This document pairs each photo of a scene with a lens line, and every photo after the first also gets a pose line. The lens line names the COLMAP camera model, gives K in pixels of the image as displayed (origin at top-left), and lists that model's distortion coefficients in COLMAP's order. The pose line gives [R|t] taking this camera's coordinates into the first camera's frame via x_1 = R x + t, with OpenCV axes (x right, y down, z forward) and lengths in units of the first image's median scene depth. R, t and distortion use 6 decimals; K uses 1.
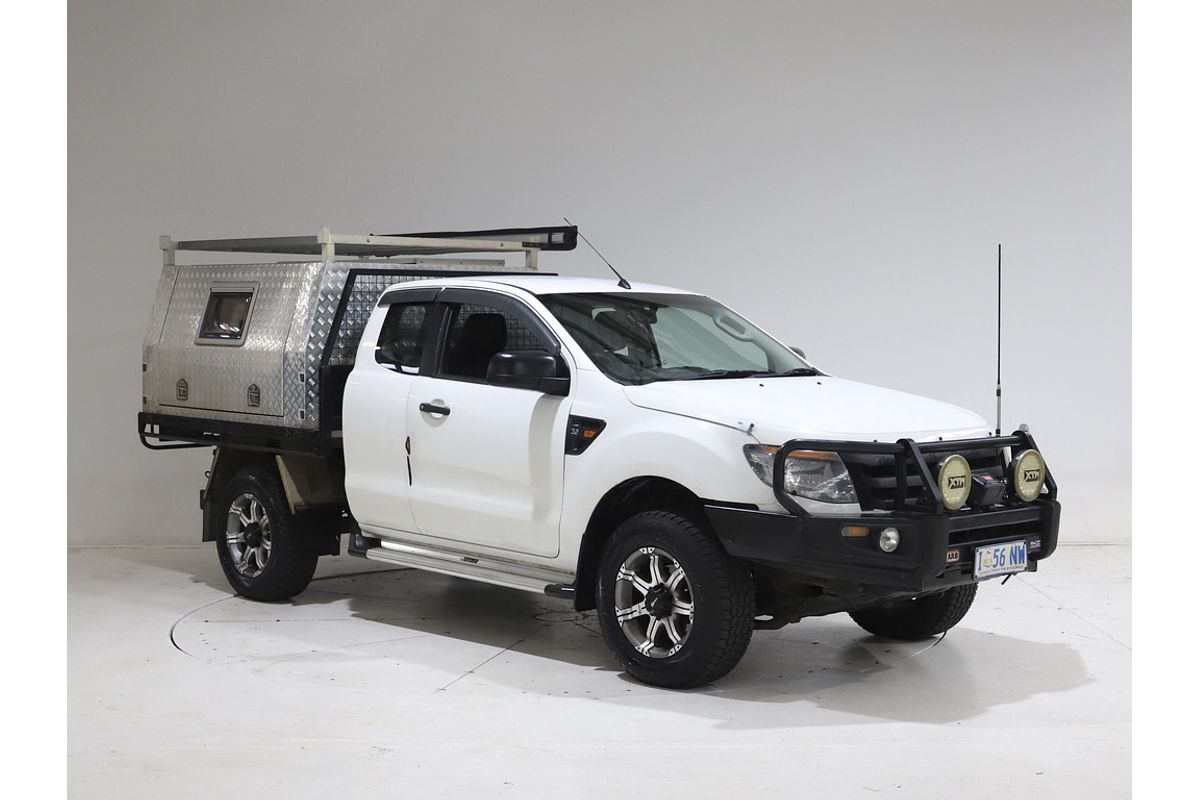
lens RADIAL K [[1698.7, 0, 597.2], [0, 1698.7, 402.2], [0, 0, 1]] dist [-0.010719, 0.000000]
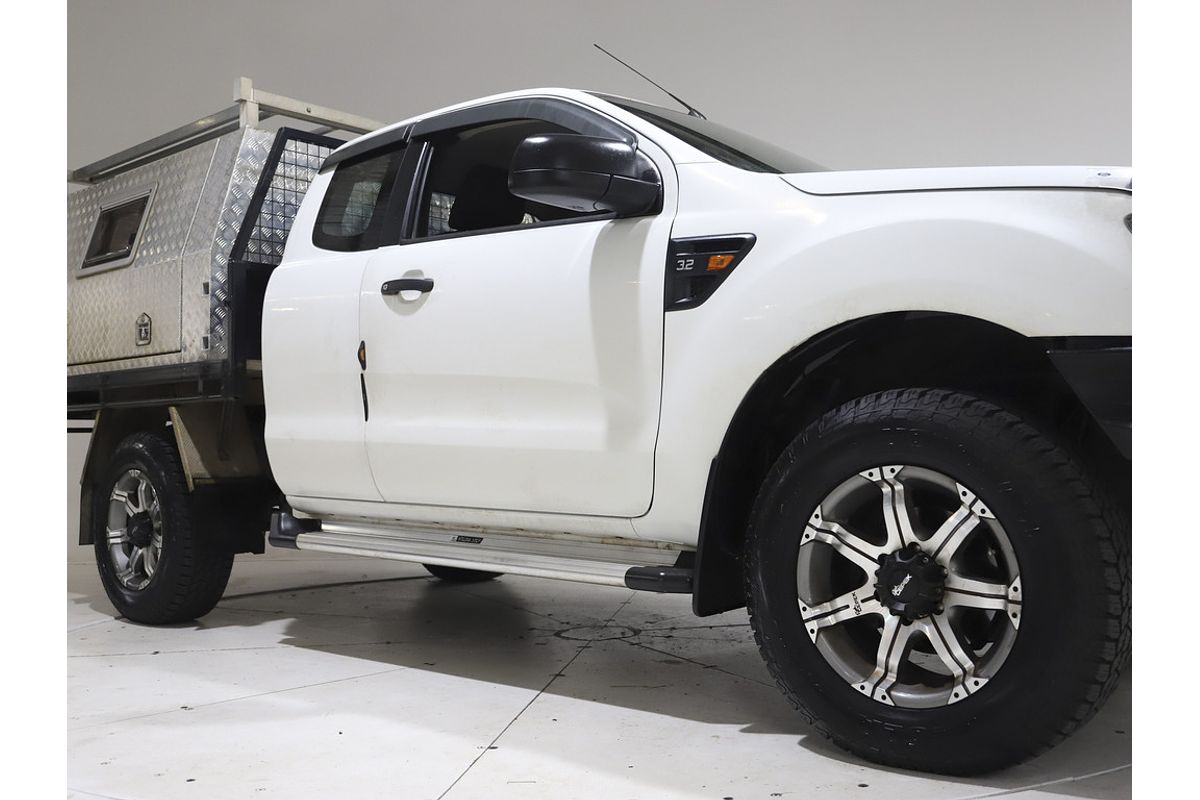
lens RADIAL K [[1141.4, 0, 621.2], [0, 1141.4, 376.9], [0, 0, 1]] dist [-0.051281, 0.000000]
pose [[0.994151, -0.012282, 0.107295, -0.059301], [0.022912, 0.994882, -0.098407, 0.071453], [-0.105537, 0.100289, 0.989345, 0.552856]]
